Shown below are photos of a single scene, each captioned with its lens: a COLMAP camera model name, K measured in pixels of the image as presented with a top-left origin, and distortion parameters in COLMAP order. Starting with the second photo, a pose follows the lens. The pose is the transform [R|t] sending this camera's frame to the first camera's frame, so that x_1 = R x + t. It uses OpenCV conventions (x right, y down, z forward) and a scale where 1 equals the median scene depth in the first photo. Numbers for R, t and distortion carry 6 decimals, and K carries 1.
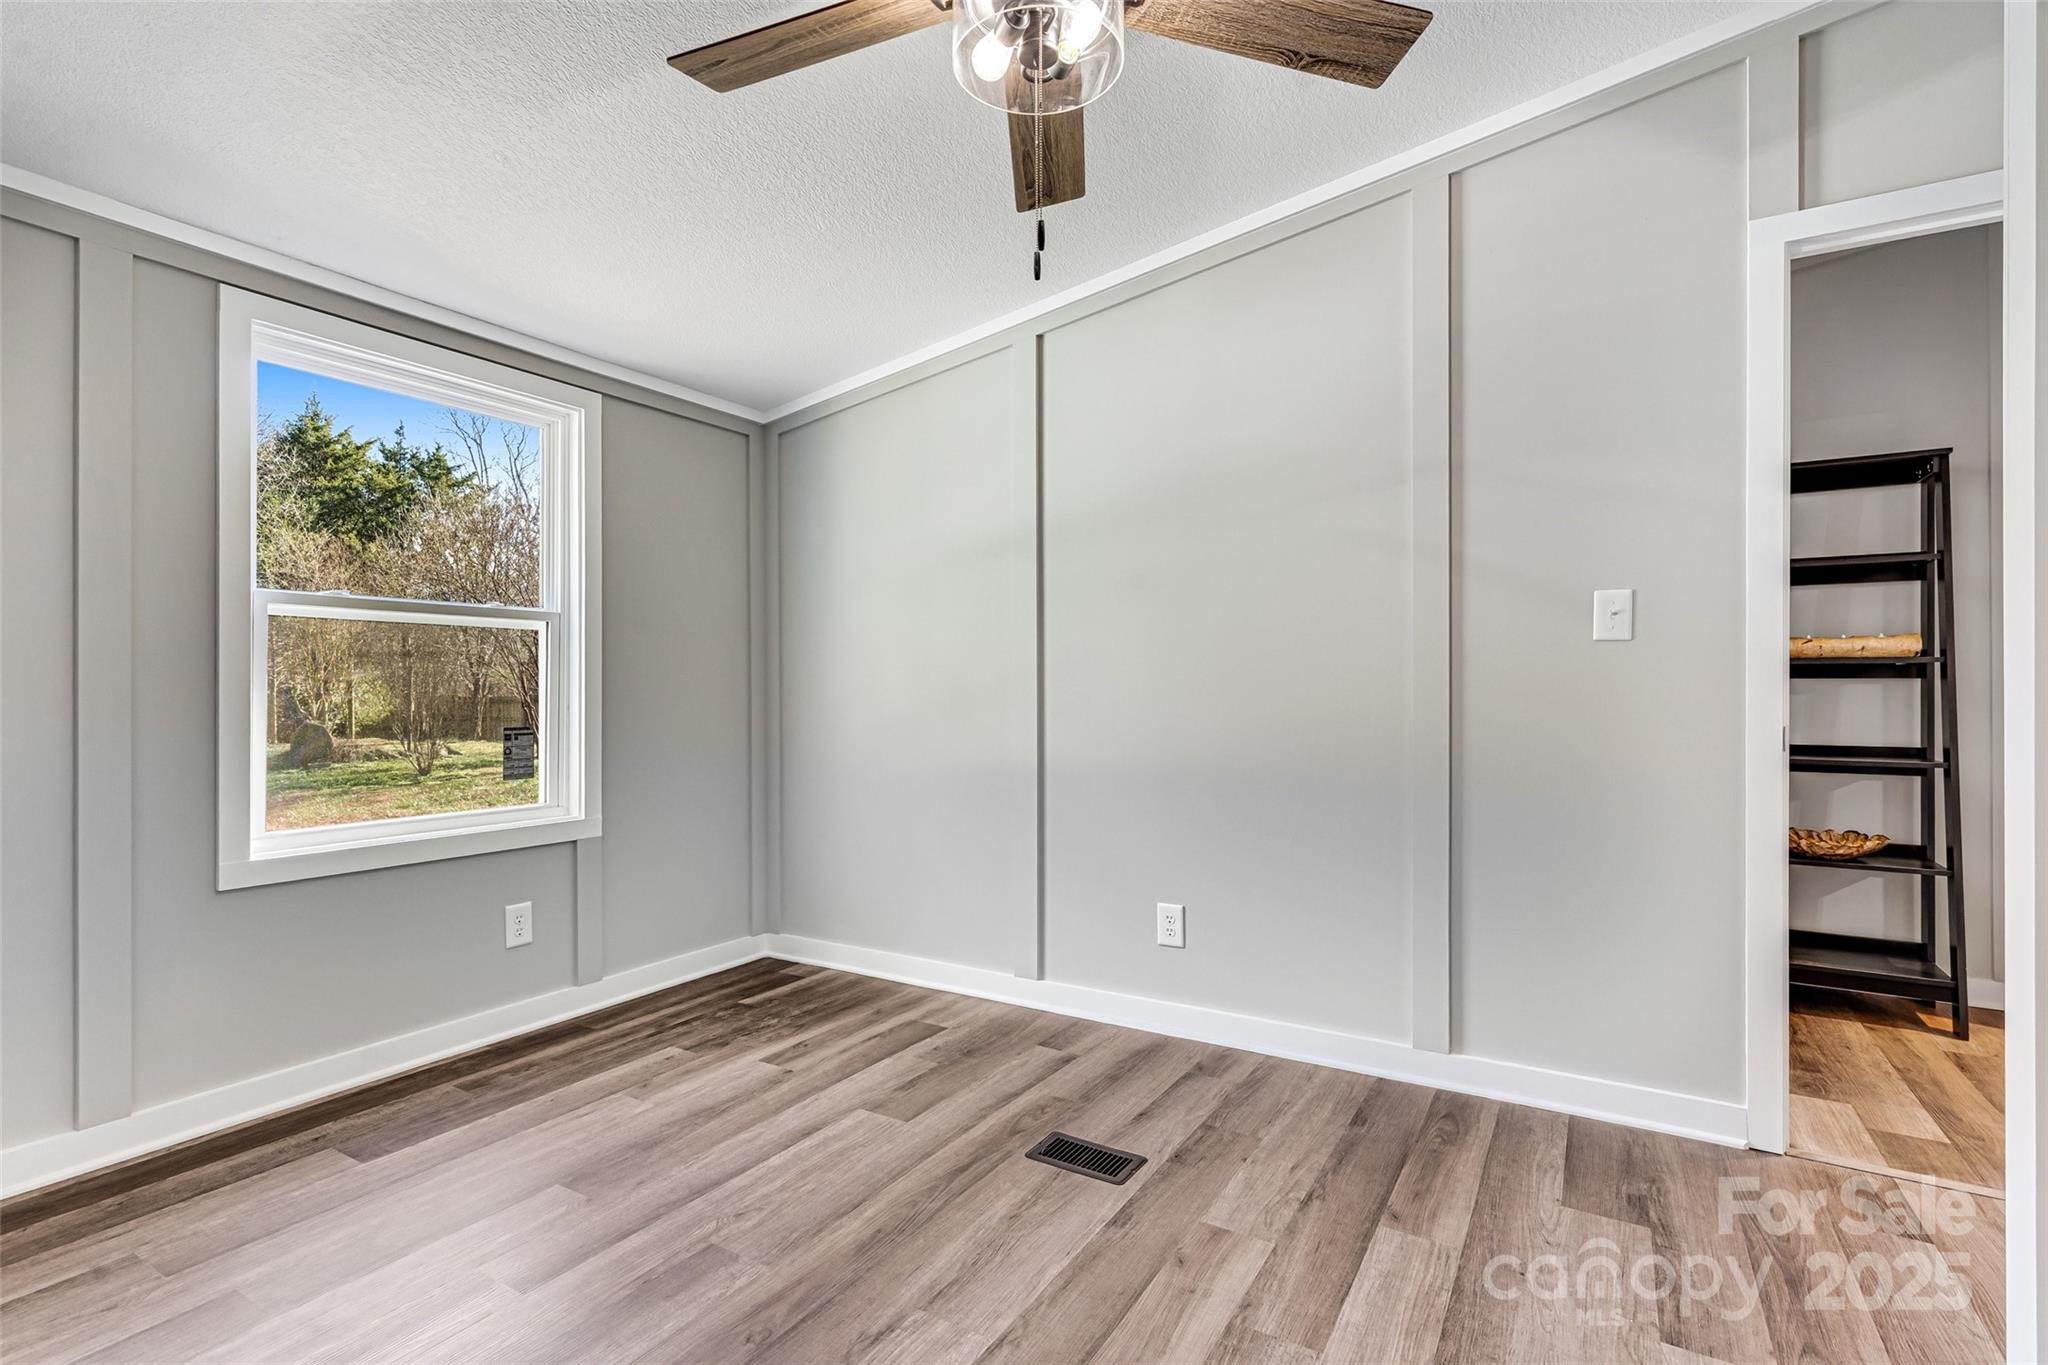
lens RADIAL K [[976.0, 0, 1032.6], [0, 976.0, 668.2], [0, 0, 1]] dist [-0.004962, 0.001337]
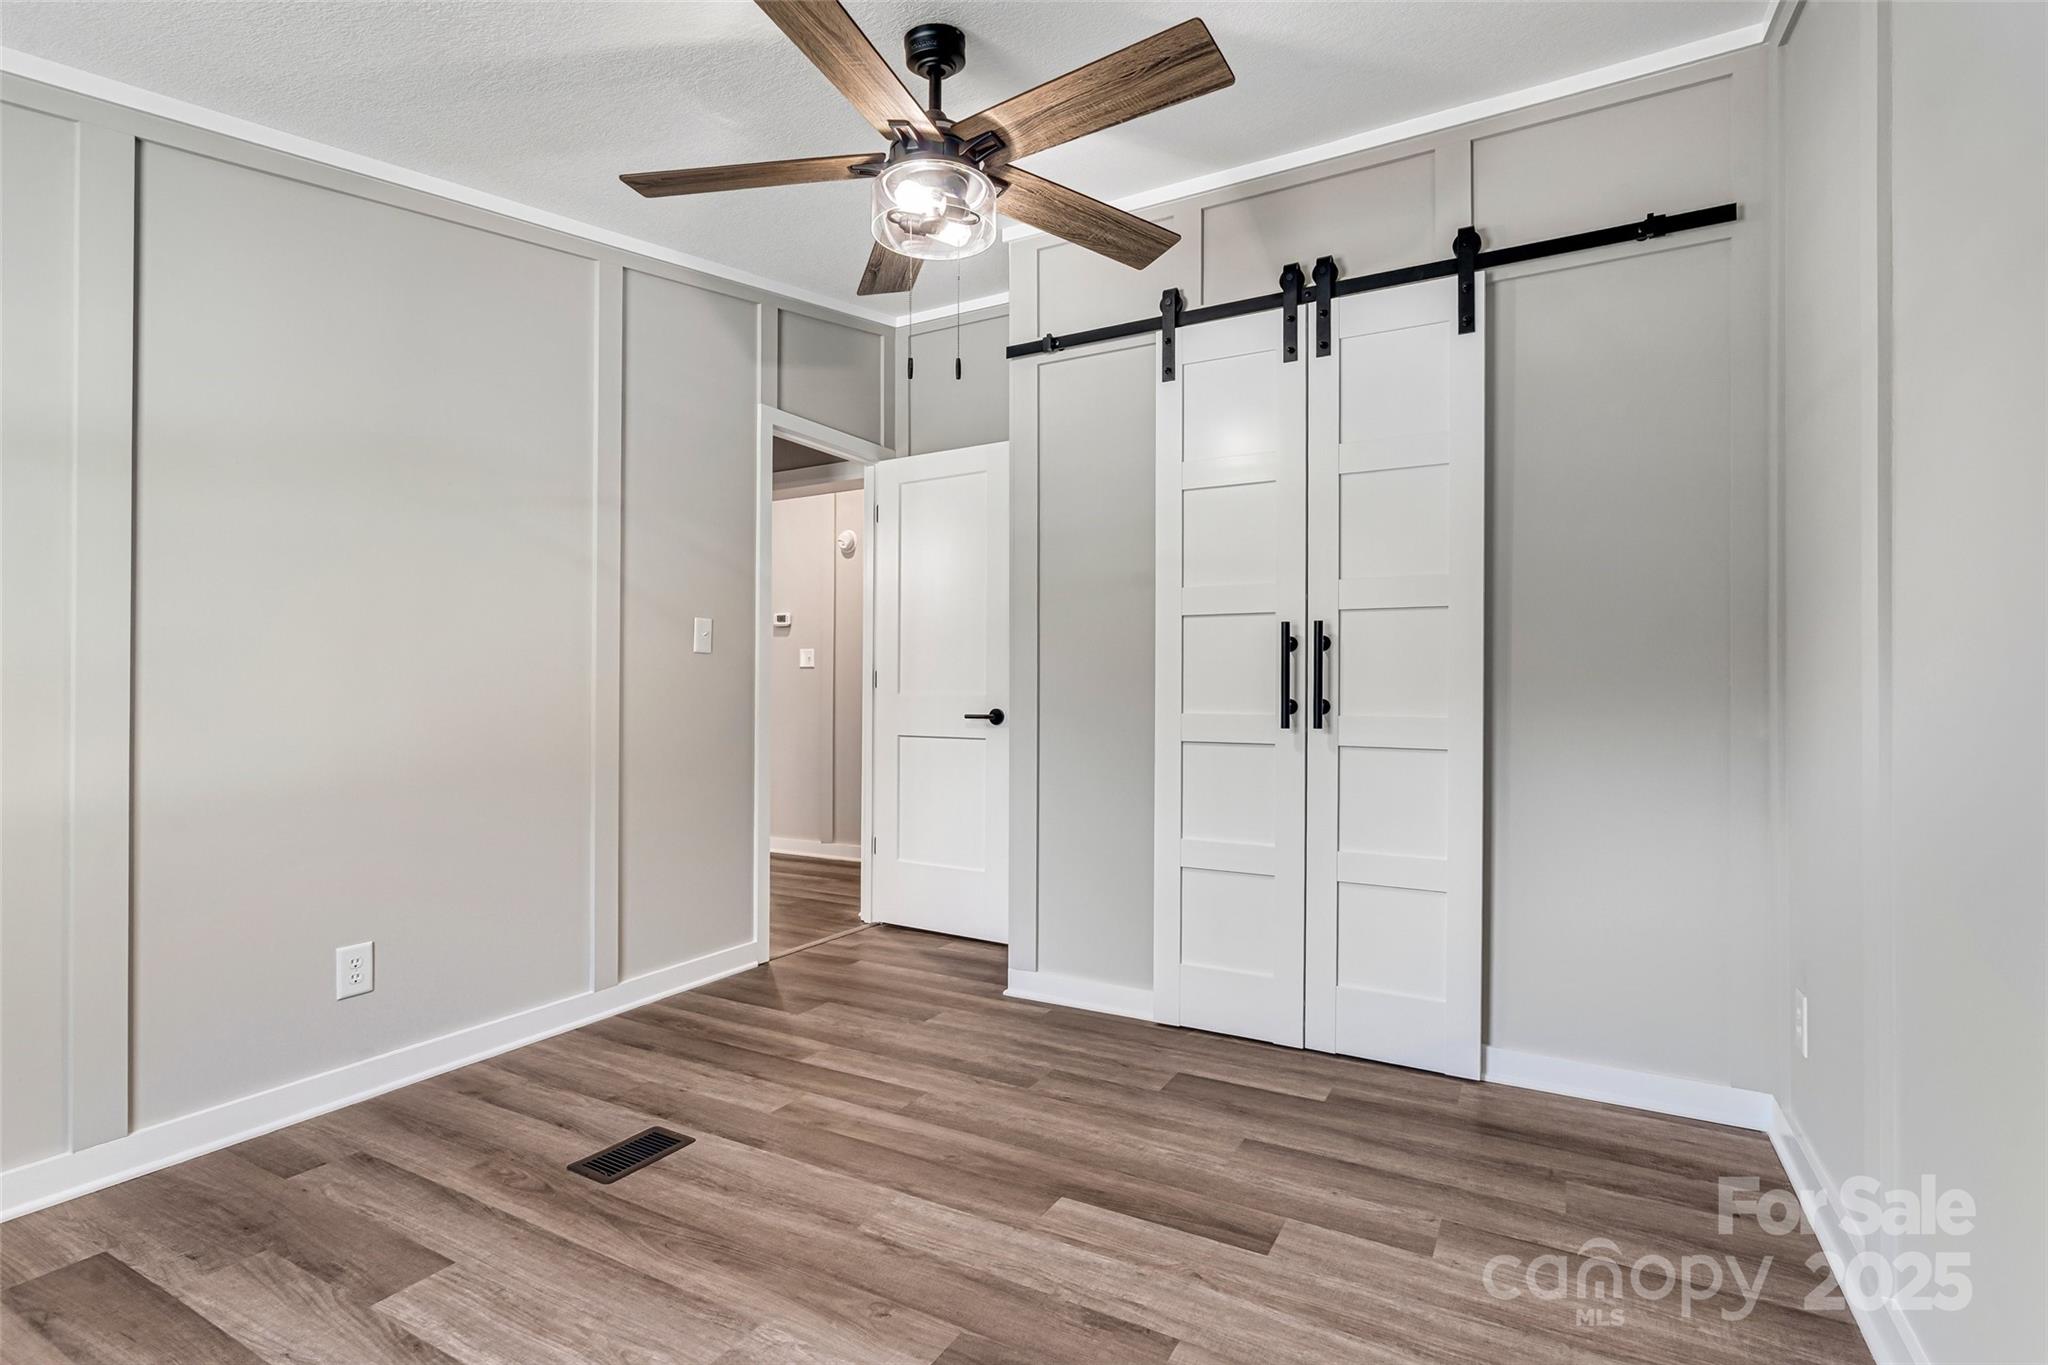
lens RADIAL K [[976.0, 0, 989.0], [0, 976.0, 674.2], [0, 0, 1]] dist [-0.004962, 0.001337]
pose [[-0.007751, 0.013697, 0.999876, -0.908262], [-0.026245, 0.999559, -0.013896, 0.010227], [-0.999625, -0.026349, -0.007388, 0.616054]]
